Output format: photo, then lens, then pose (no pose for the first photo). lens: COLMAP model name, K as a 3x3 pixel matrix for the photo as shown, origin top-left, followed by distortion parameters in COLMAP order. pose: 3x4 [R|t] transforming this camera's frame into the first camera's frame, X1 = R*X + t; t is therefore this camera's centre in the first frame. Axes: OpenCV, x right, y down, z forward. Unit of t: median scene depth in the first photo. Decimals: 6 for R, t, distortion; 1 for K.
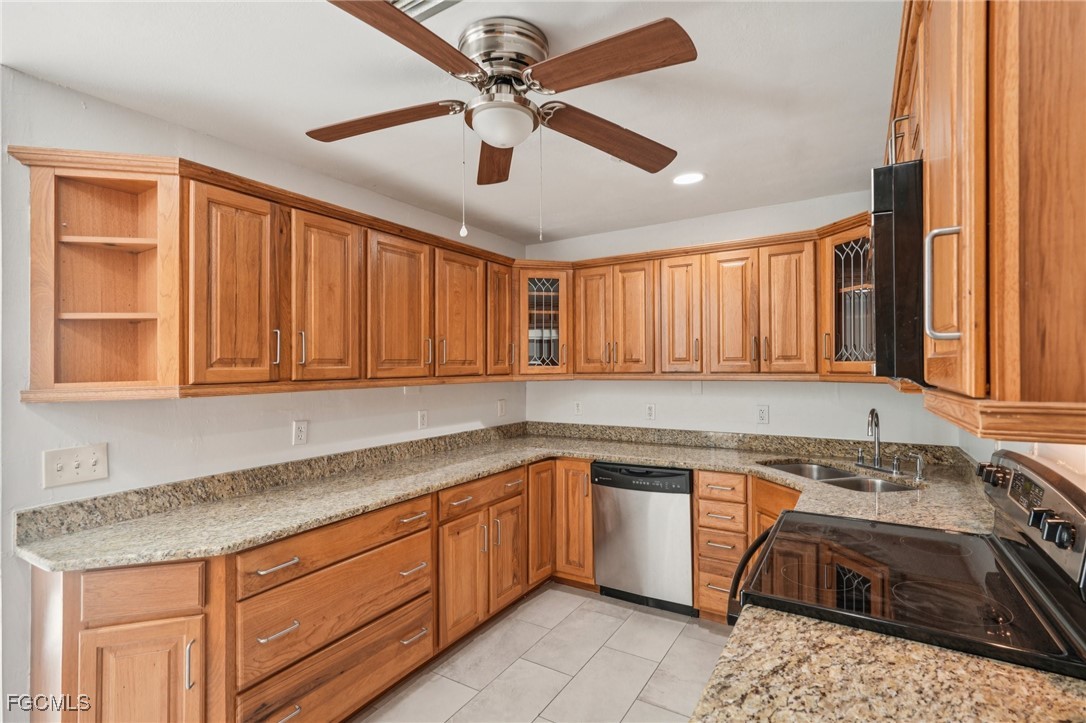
lens RADIAL K [[504.4, 0, 546.8], [0, 504.4, 366.0], [0, 0, 1]] dist [-0.003704, -0.000323]
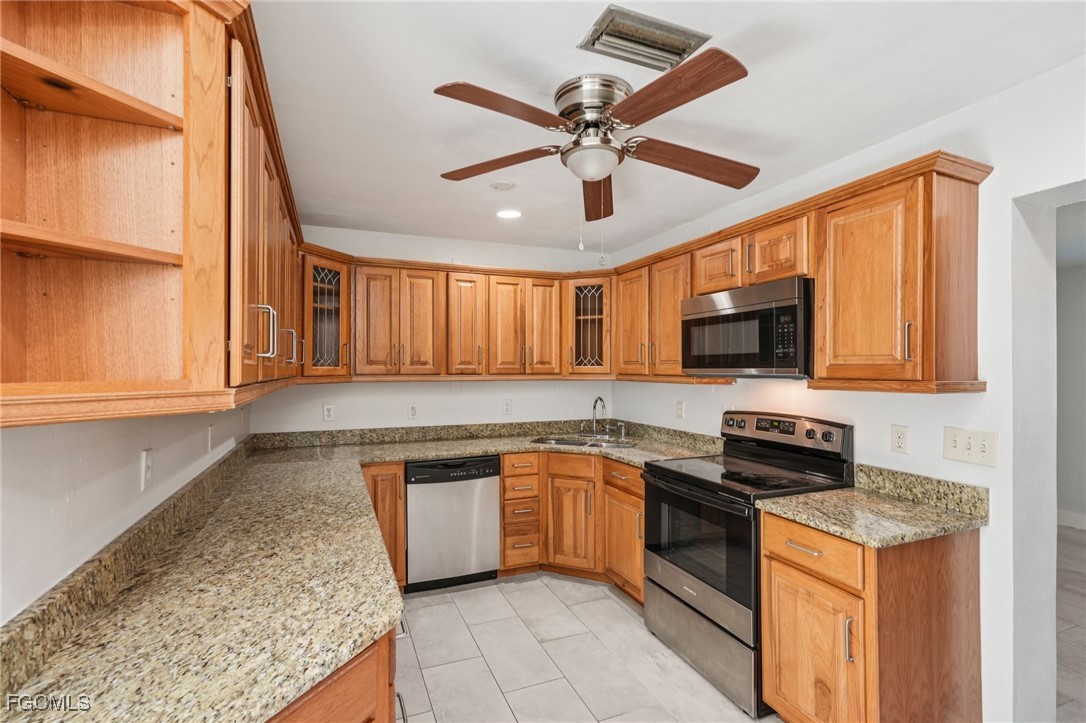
lens RADIAL K [[479.0, 0, 545.1], [0, 479.0, 366.6], [0, 0, 1]] dist [-0.013847, 0.006363]
pose [[0.604358, 0.014645, 0.796578, -0.523883], [-0.006450, 0.999888, -0.013489, 0.010401], [-0.796687, 0.003014, 0.604385, 0.211705]]
